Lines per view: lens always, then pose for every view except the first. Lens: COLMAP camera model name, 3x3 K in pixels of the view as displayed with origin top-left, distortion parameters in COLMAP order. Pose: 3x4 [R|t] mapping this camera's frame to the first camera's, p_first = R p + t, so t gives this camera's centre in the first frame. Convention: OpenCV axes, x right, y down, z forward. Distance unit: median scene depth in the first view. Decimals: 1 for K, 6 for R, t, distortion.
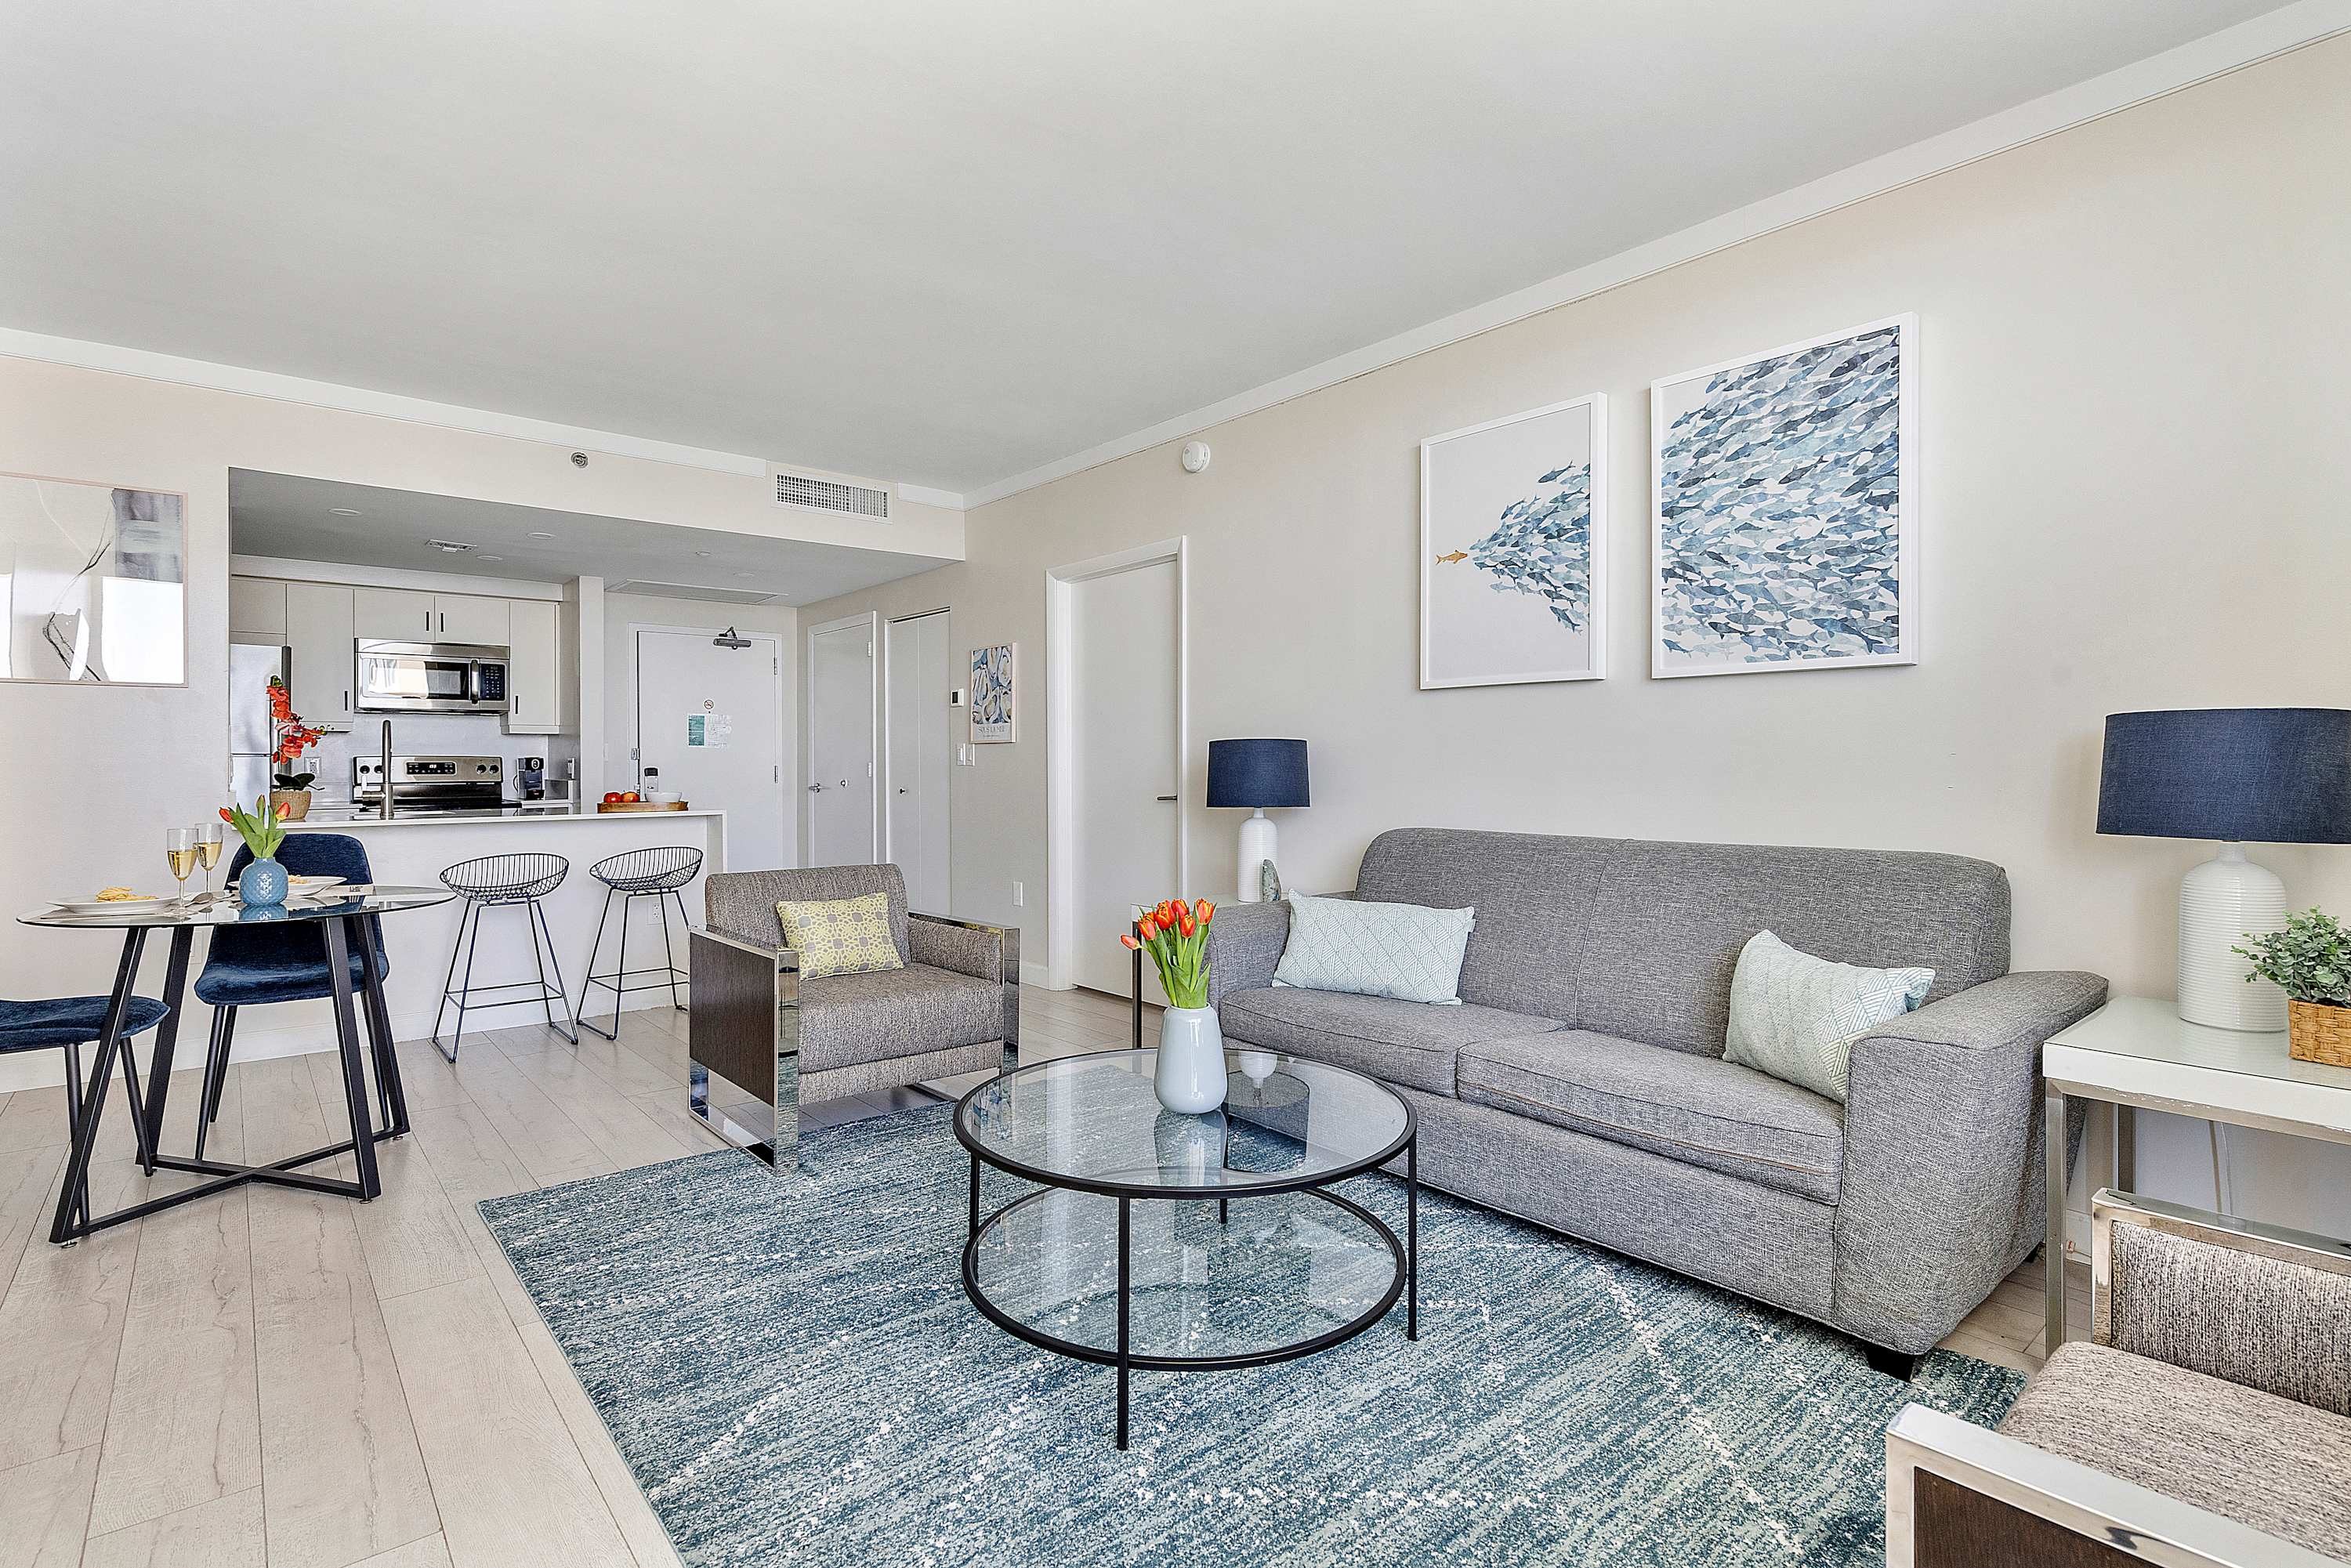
lens RADIAL K [[1115.0, 0, 1173.2], [0, 1115.0, 762.3], [0, 0, 1]] dist [0.001710, 0.001003]
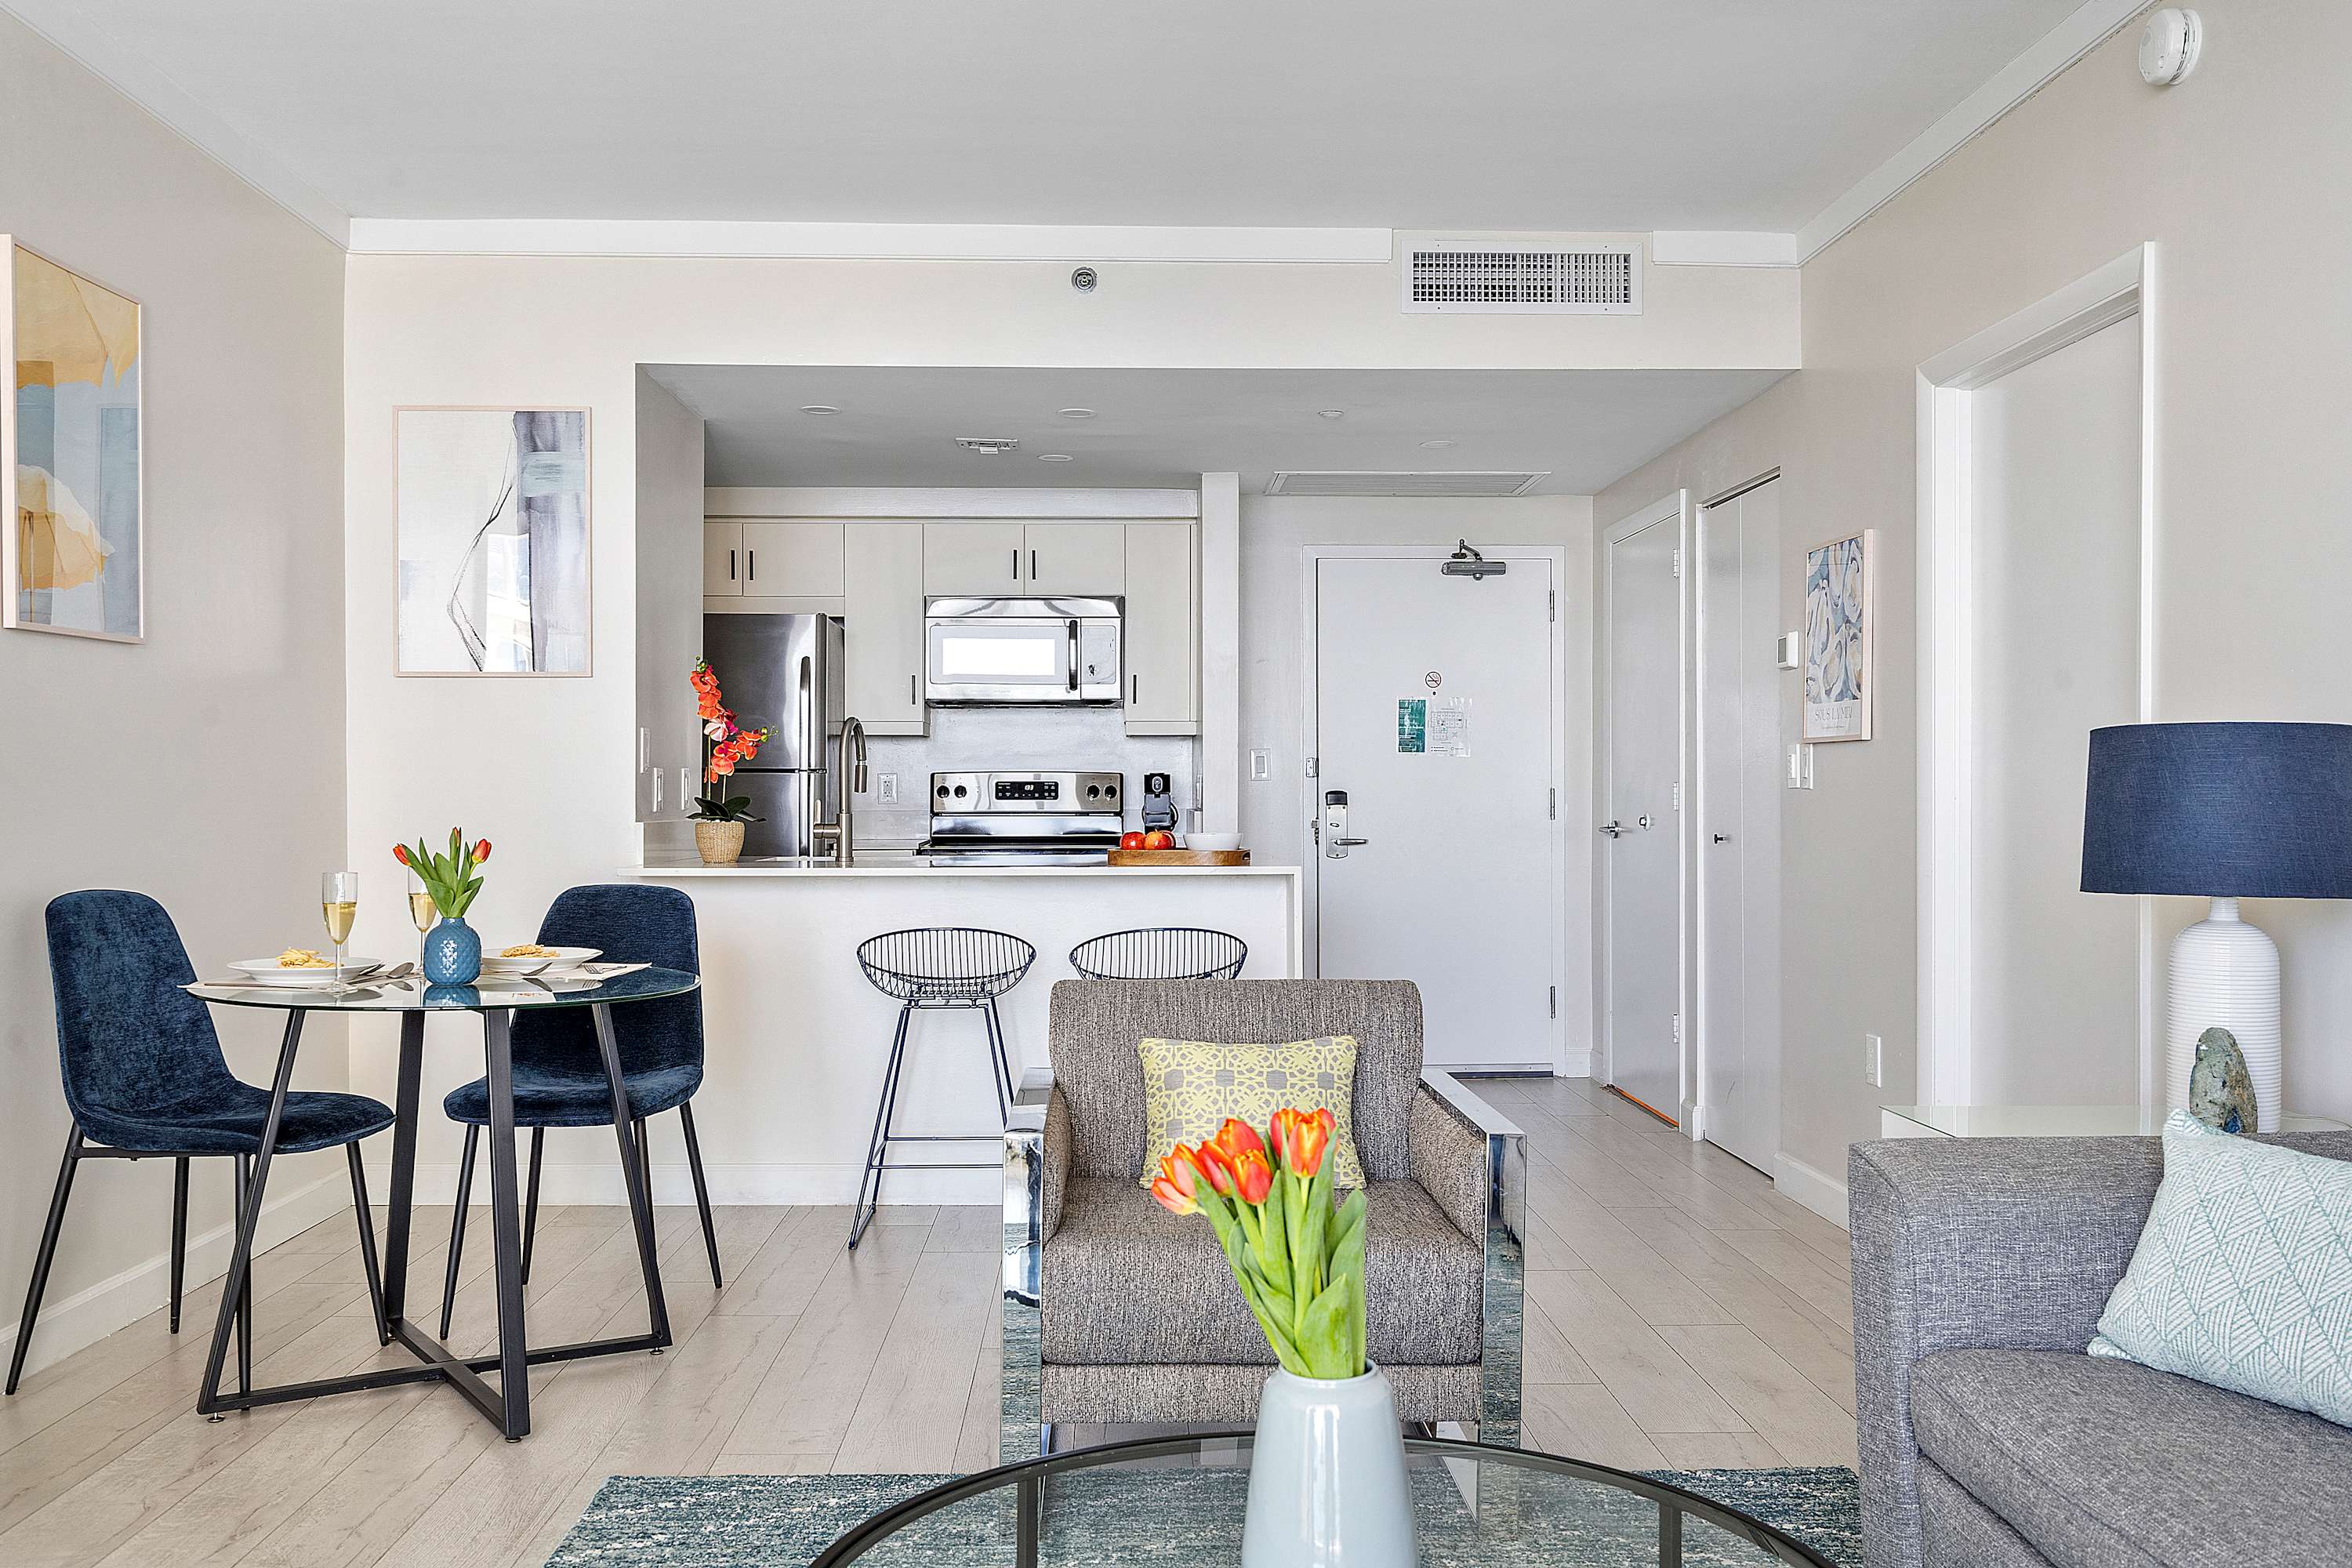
lens RADIAL K [[2033.6, 0, 1177.6], [0, 2033.6, 804.4], [0, 0, 1]] dist [0.011308, -0.001750]
pose [[0.788852, 0.008214, -0.614529, 0.167185], [-0.001294, 0.999931, 0.011704, -0.000268], [0.614582, -0.008437, 0.788807, 0.143706]]
